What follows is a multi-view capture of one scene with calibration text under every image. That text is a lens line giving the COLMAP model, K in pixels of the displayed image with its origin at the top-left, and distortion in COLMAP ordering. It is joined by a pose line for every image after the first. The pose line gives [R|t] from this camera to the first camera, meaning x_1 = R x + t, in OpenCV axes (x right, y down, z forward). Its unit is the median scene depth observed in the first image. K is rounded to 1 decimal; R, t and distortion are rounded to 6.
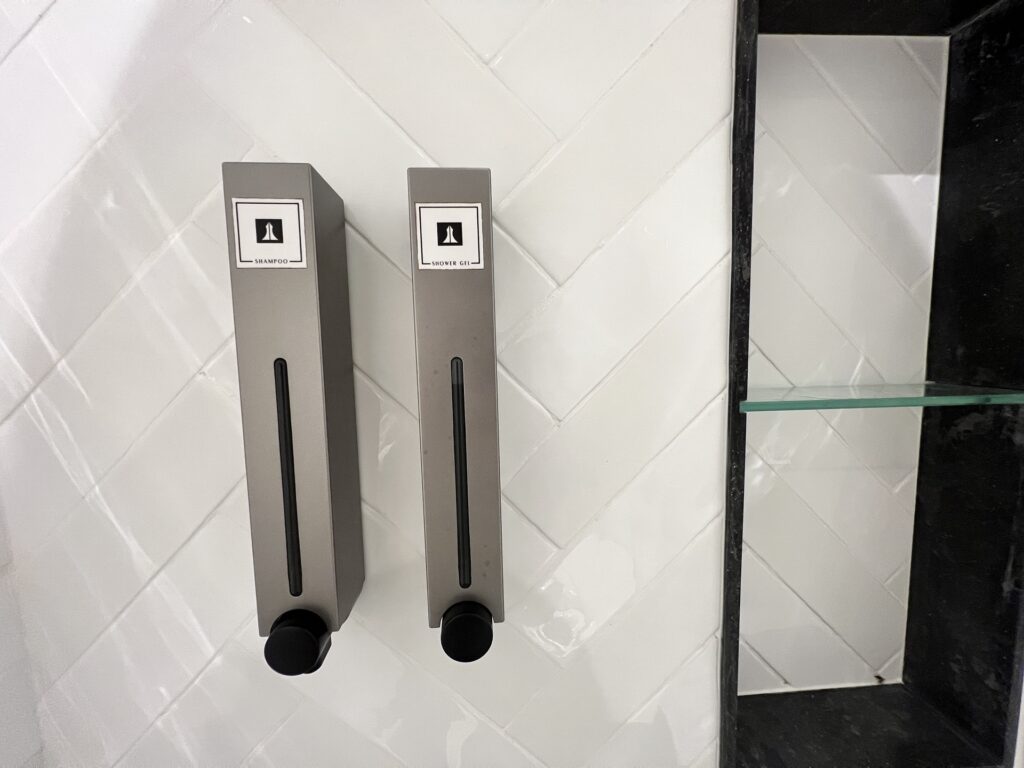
lens RADIAL K [[411.4, 0, 516.3], [0, 411.4, 384.9], [0, 0, 1]] dist [-0.001894, 0.001043]
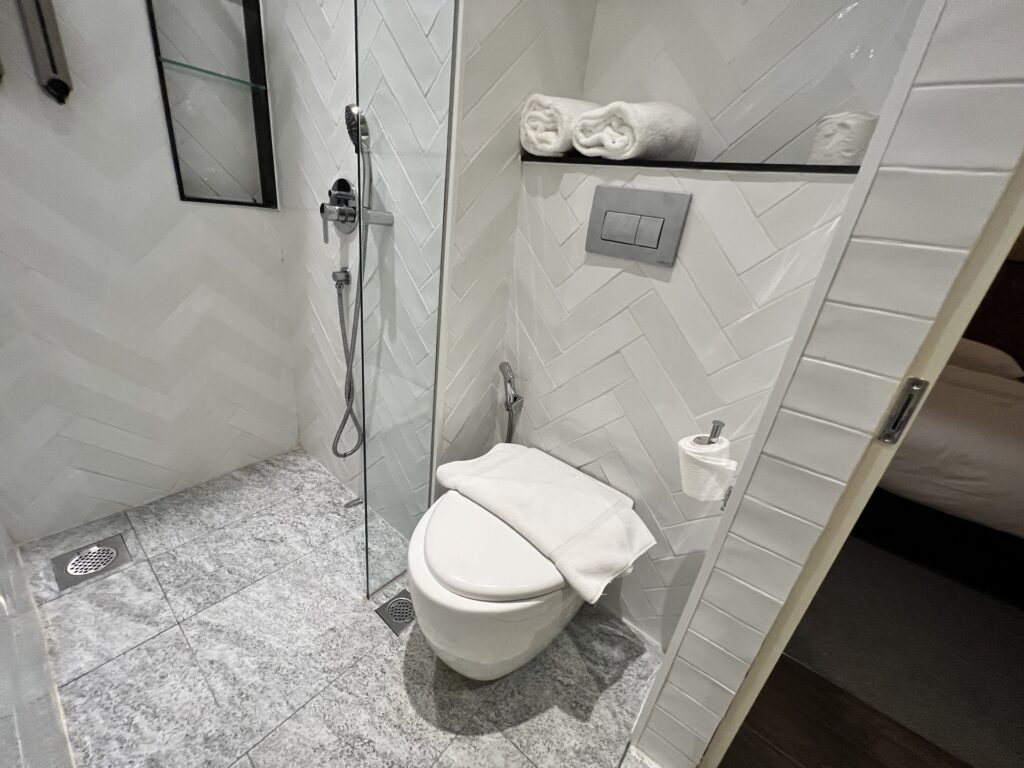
lens RADIAL K [[411.4, 0, 510.7], [0, 411.4, 387.1], [0, 0, 1]] dist [-0.001894, 0.001043]
pose [[0.676673, -0.184102, 0.712896, -0.415260], [-0.074662, 0.946087, 0.315191, 1.387321], [-0.732488, -0.266508, 0.626446, -4.105323]]
